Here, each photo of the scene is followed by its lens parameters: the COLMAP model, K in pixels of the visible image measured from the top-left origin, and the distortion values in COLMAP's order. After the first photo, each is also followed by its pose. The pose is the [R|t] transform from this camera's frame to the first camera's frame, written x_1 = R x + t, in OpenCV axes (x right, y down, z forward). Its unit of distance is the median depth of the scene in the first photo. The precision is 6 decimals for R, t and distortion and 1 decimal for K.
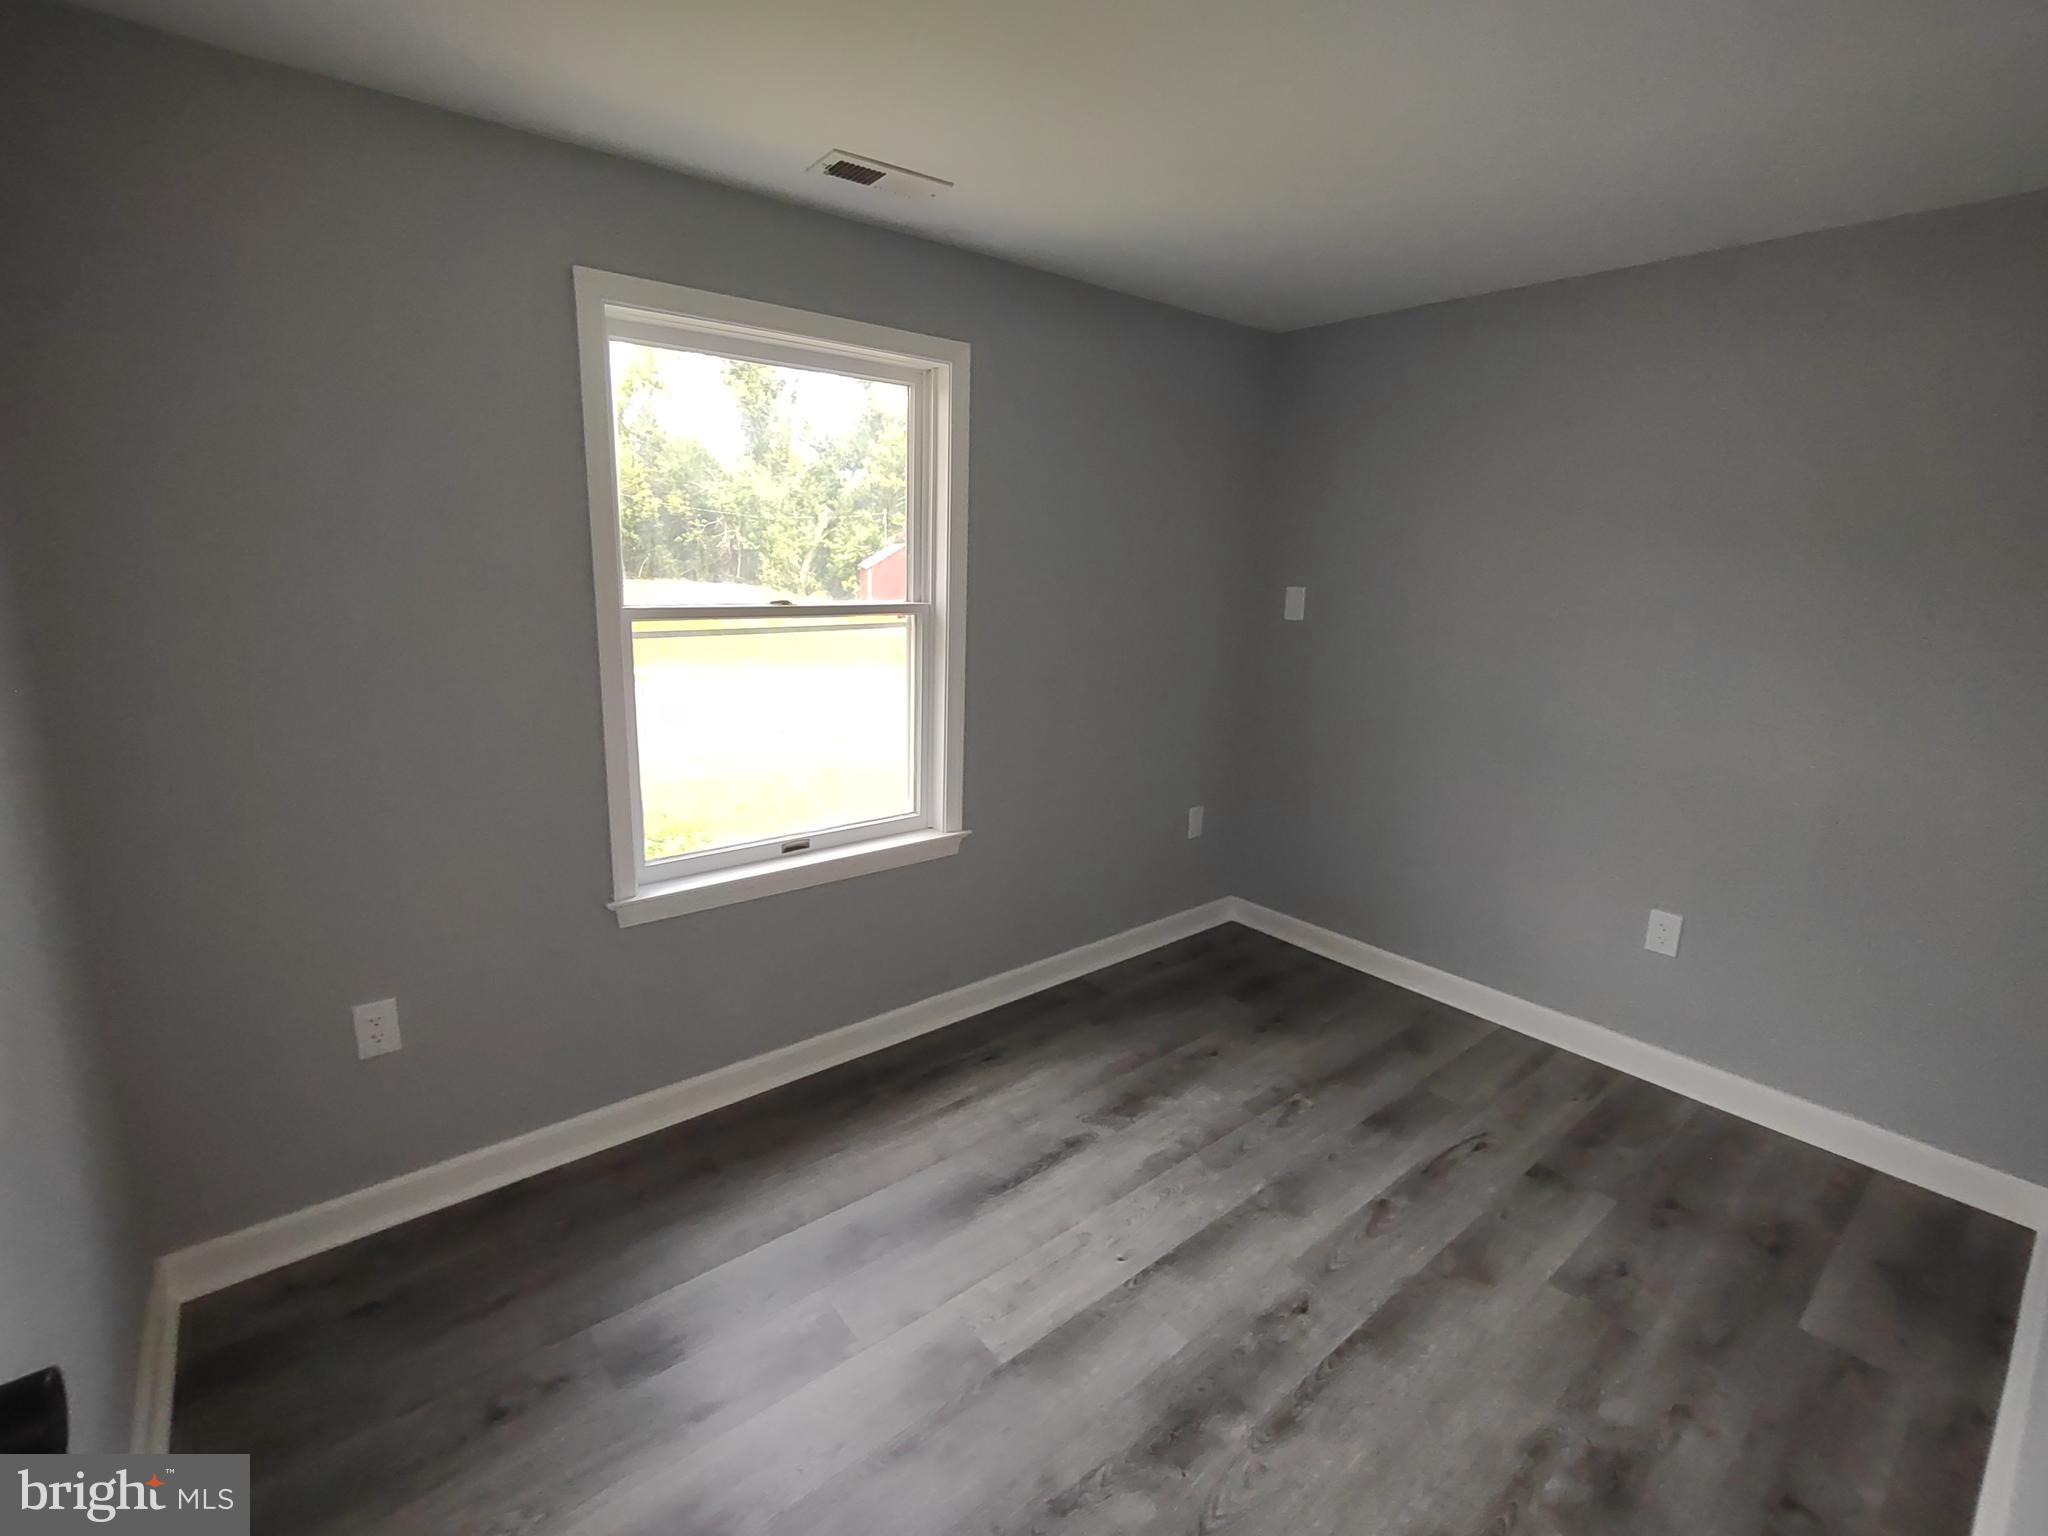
lens RADIAL K [[915.9, 0, 1023.5], [0, 915.9, 779.6], [0, 0, 1]] dist [-0.007997, -0.001024]
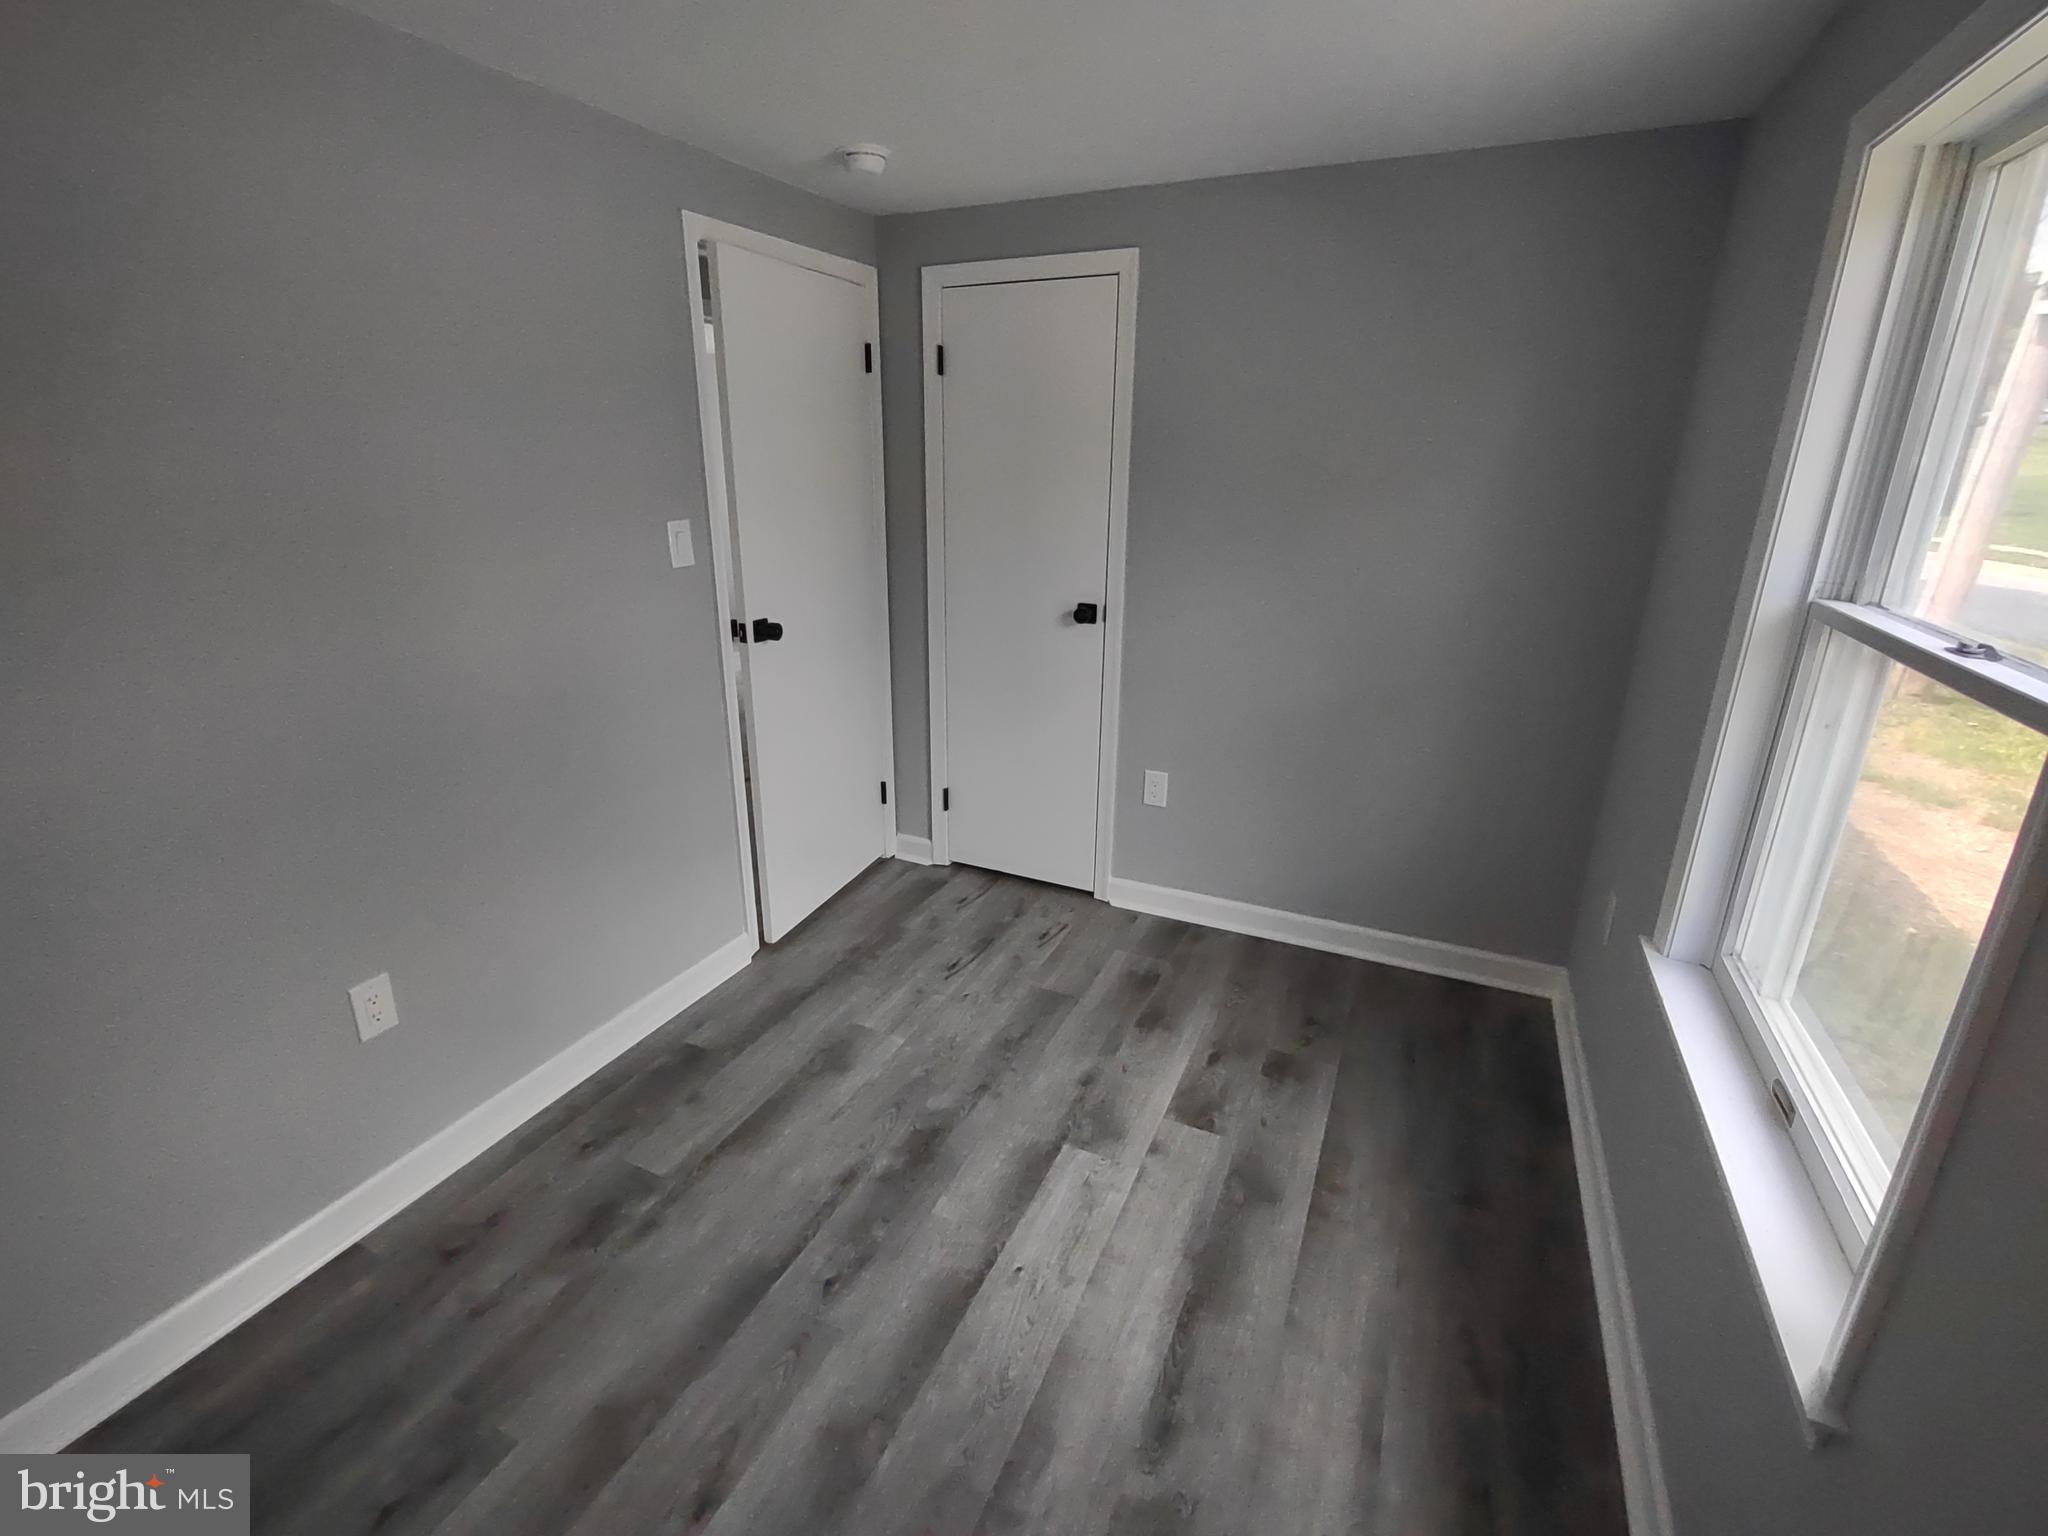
lens RADIAL K [[915.9, 0, 1021.4], [0, 915.9, 756.8], [0, 0, 1]] dist [-0.007997, -0.001024]
pose [[-0.901498, 0.109561, -0.418686, 0.550582], [-0.128892, 0.855558, 0.501406, -0.494267], [0.413145, 0.505982, -0.757162, 1.812287]]
